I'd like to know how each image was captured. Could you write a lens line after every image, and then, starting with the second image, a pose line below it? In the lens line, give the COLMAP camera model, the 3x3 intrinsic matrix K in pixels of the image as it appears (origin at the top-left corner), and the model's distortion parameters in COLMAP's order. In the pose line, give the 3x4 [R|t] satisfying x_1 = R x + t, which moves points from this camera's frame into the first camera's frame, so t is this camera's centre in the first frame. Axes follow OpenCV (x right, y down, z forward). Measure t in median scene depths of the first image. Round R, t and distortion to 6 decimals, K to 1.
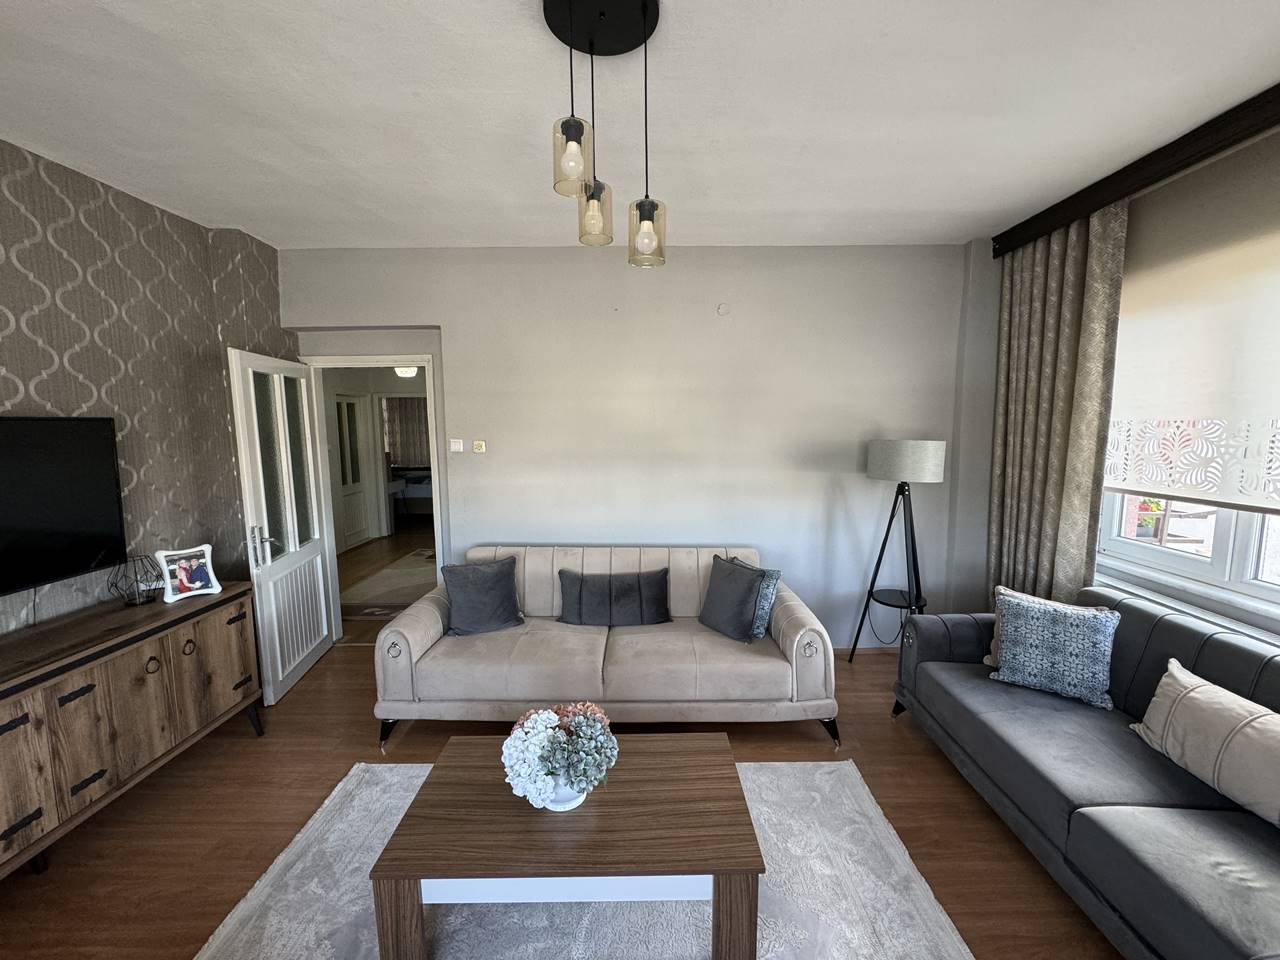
lens RADIAL K [[508.4, 0, 636.6], [0, 508.4, 480.7], [0, 0, 1]] dist [-0.002266, 0.000265]
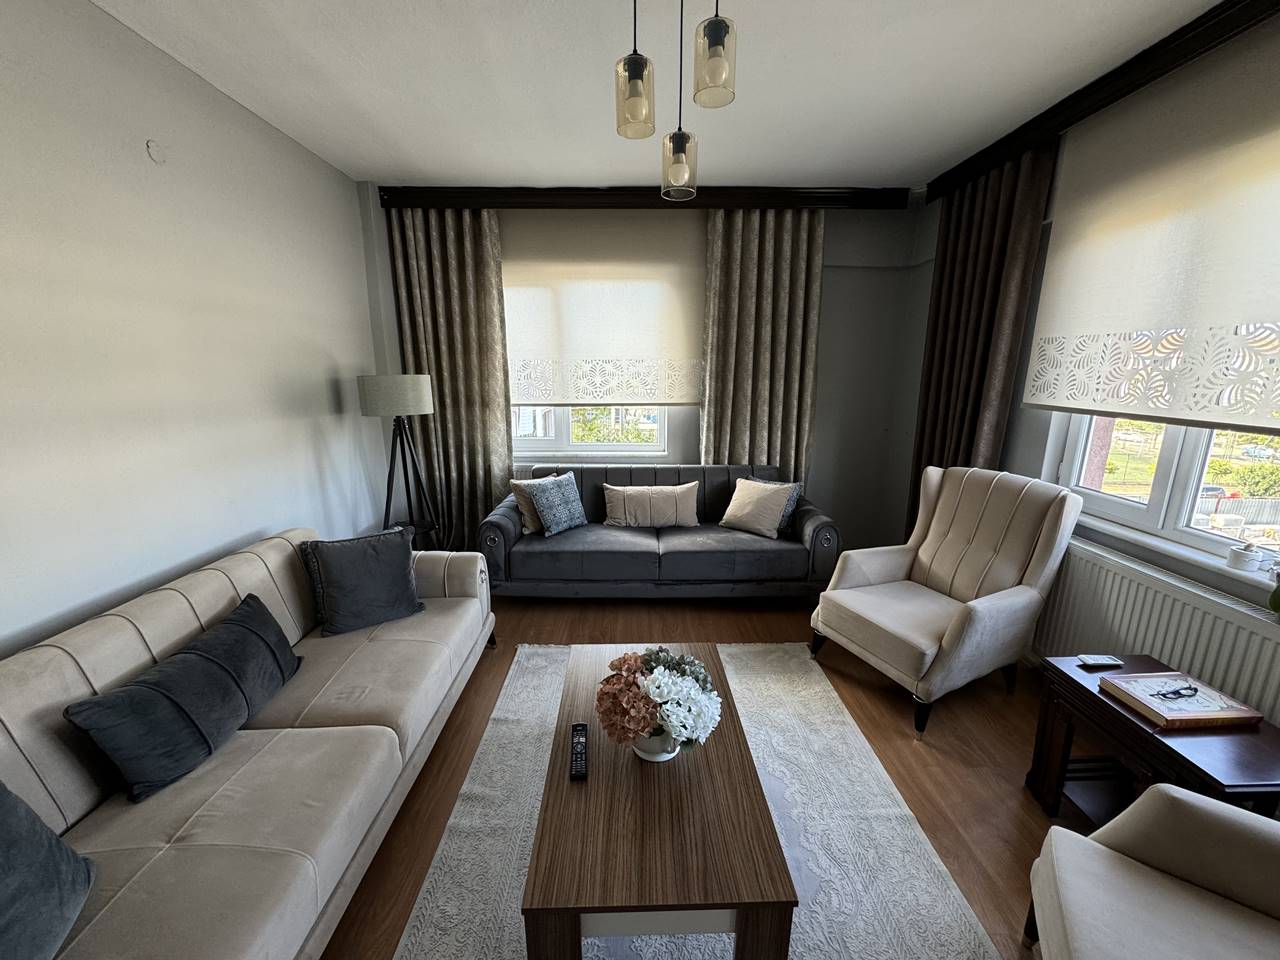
lens RADIAL K [[508.4, 0, 646.7], [0, 508.4, 479.9], [0, 0, 1]] dist [-0.002266, 0.000265]
pose [[-0.038163, -0.209743, 0.977012, -0.630322], [0.107012, 0.971243, 0.212685, -0.045792], [-0.993525, 0.112668, -0.014621, 0.631246]]
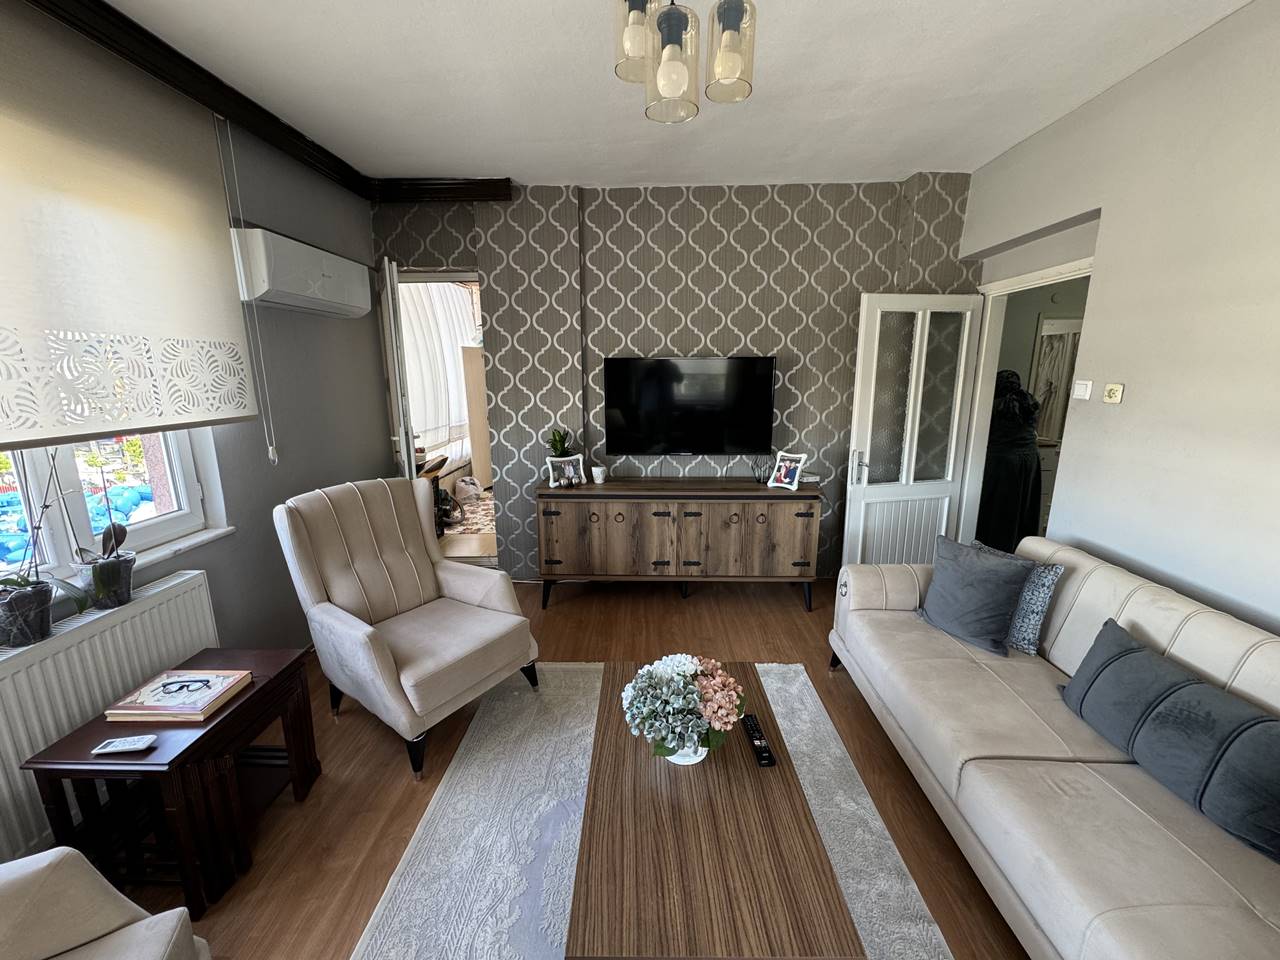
lens RADIAL K [[508.4, 0, 640.0], [0, 508.4, 481.4], [0, 0, 1]] dist [-0.002266, 0.000265]
pose [[-0.004455, 0.221232, -0.975211, 0.448129], [-0.107711, 0.969441, 0.220415, -0.049070], [0.994172, 0.106023, 0.019510, 0.546256]]
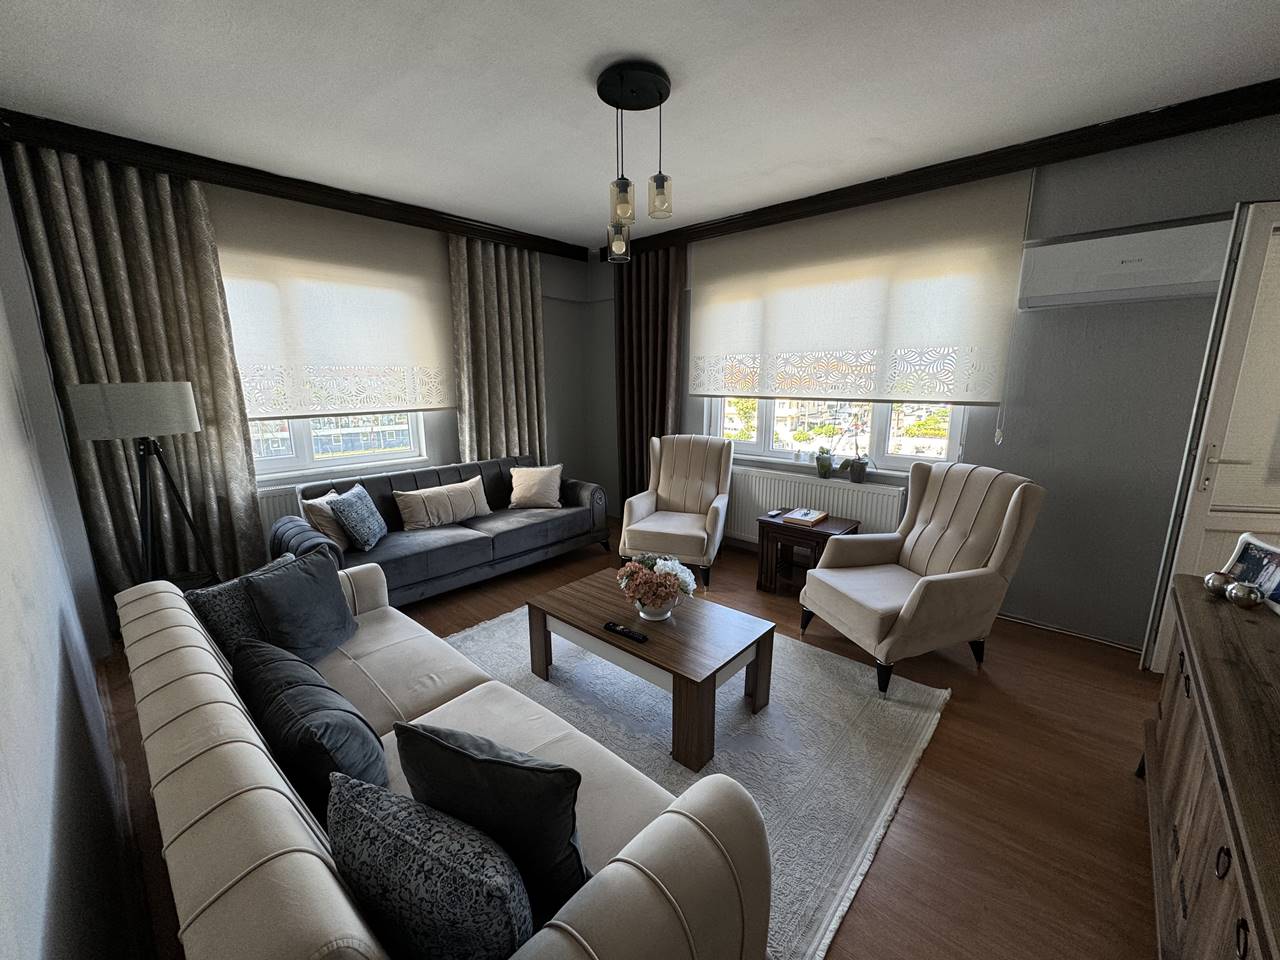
lens RADIAL K [[508.4, 0, 641.4], [0, 508.4, 479.5], [0, 0, 1]] dist [-0.002266, 0.000265]
pose [[-0.755911, -0.117818, 0.643986, -0.658985], [0.080881, 0.959331, 0.270448, -0.102348], [-0.649659, 0.256521, -0.715639, 1.288707]]
